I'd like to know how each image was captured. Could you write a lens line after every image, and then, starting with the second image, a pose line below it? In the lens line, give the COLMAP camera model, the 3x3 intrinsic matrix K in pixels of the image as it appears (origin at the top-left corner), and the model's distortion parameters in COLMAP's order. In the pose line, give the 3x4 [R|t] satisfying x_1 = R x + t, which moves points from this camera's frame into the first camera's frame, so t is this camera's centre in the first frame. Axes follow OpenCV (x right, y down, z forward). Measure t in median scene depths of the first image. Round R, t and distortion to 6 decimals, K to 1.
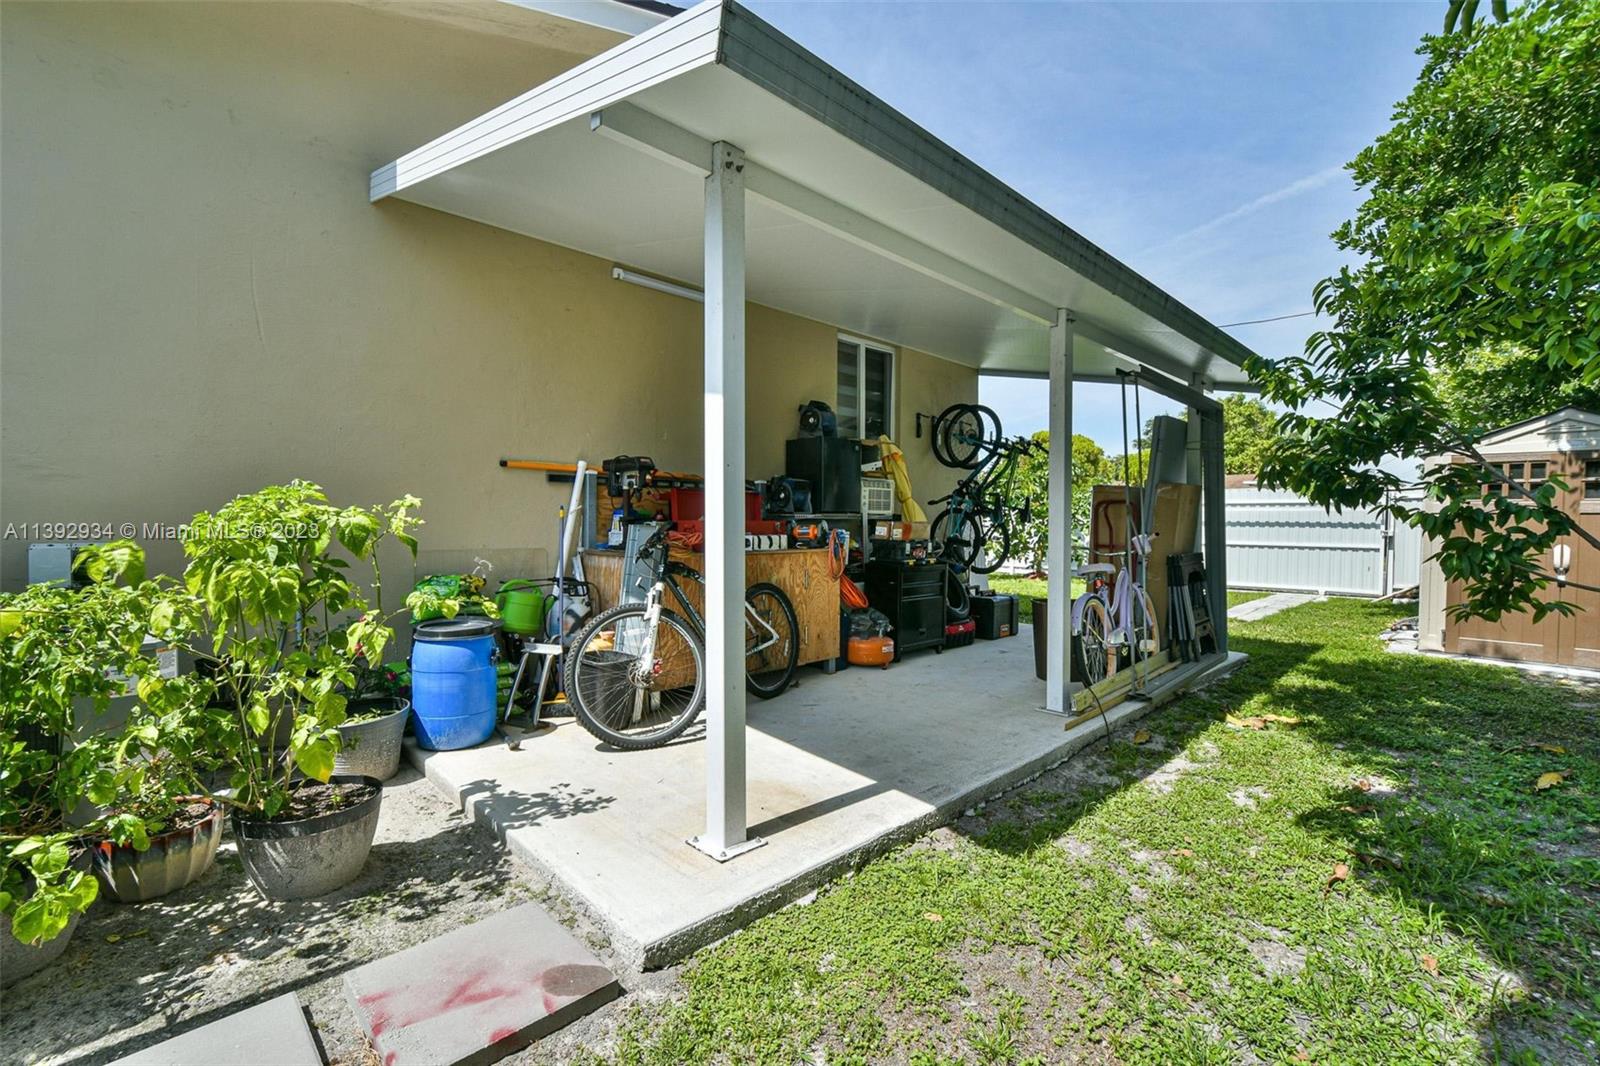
lens RADIAL K [[678.3, 0, 800.0], [0, 678.3, 533.0], [0, 0, 1]] dist [-0.018011, 0.000078]
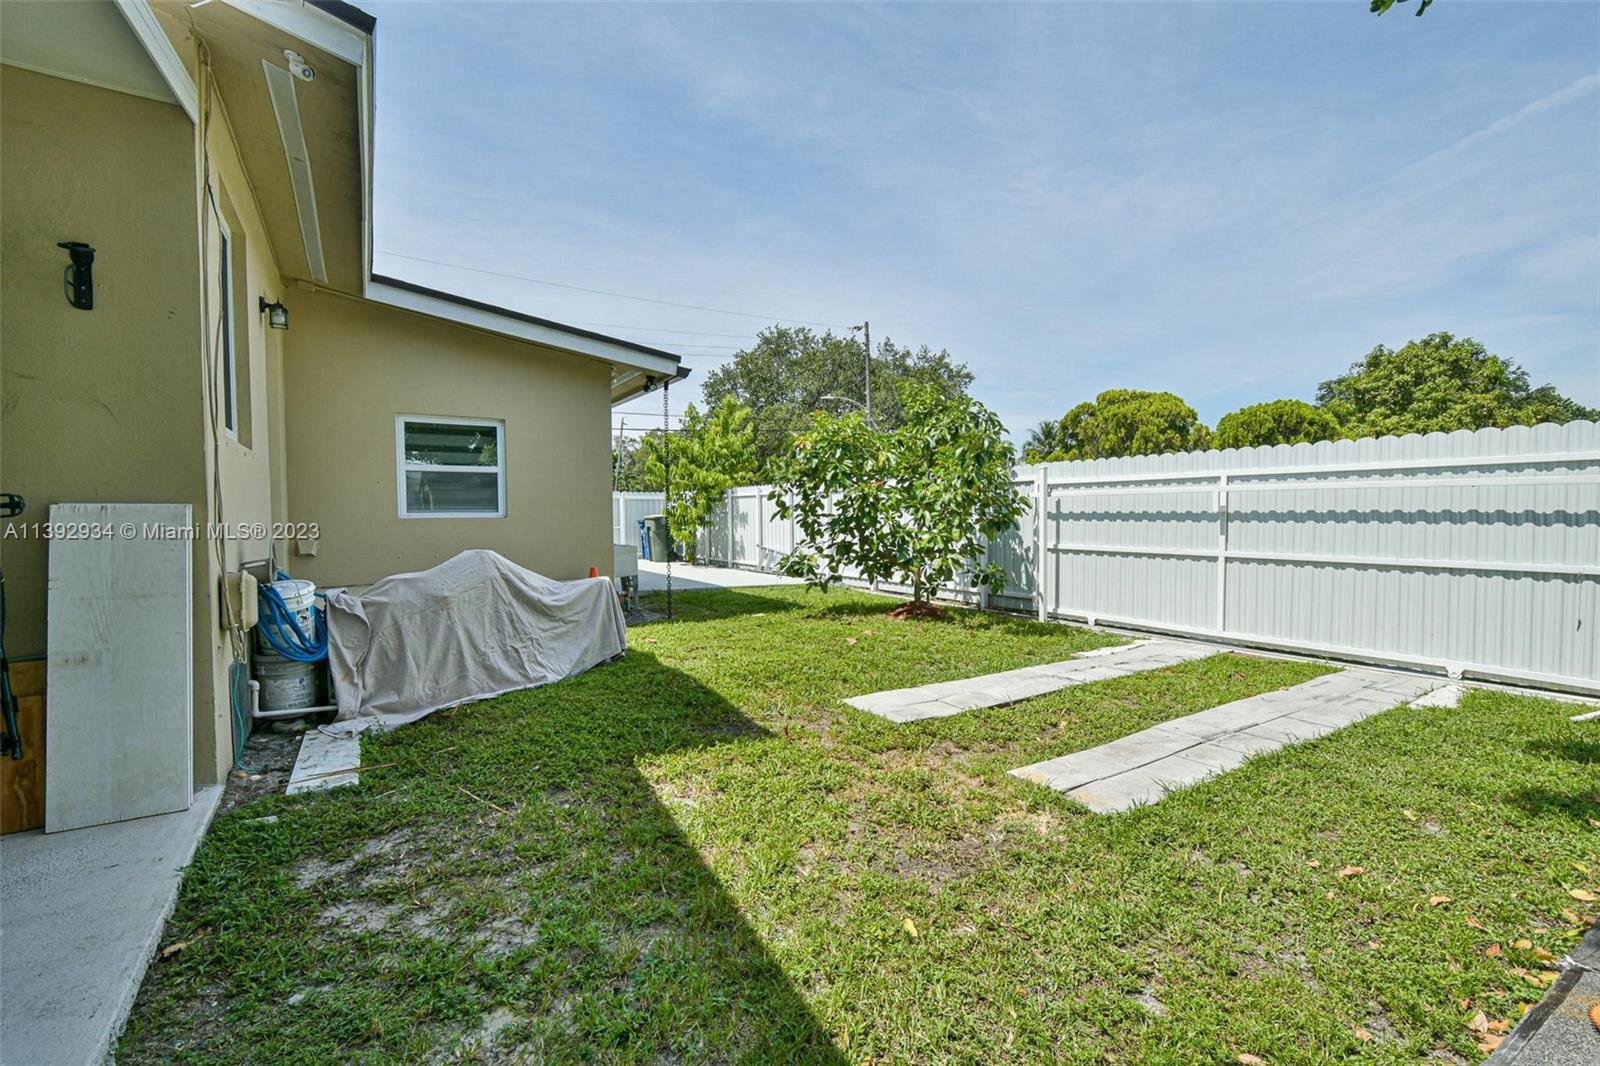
lens RADIAL K [[678.3, 0, 800.0], [0, 678.3, 533.0], [0, 0, 1]] dist [-0.018011, 0.000078]
pose [[0.971677, -0.000527, -0.236311, 0.183119], [0.001443, 0.999992, 0.003702, -0.001562], [0.236307, -0.003939, 0.971670, 0.188767]]
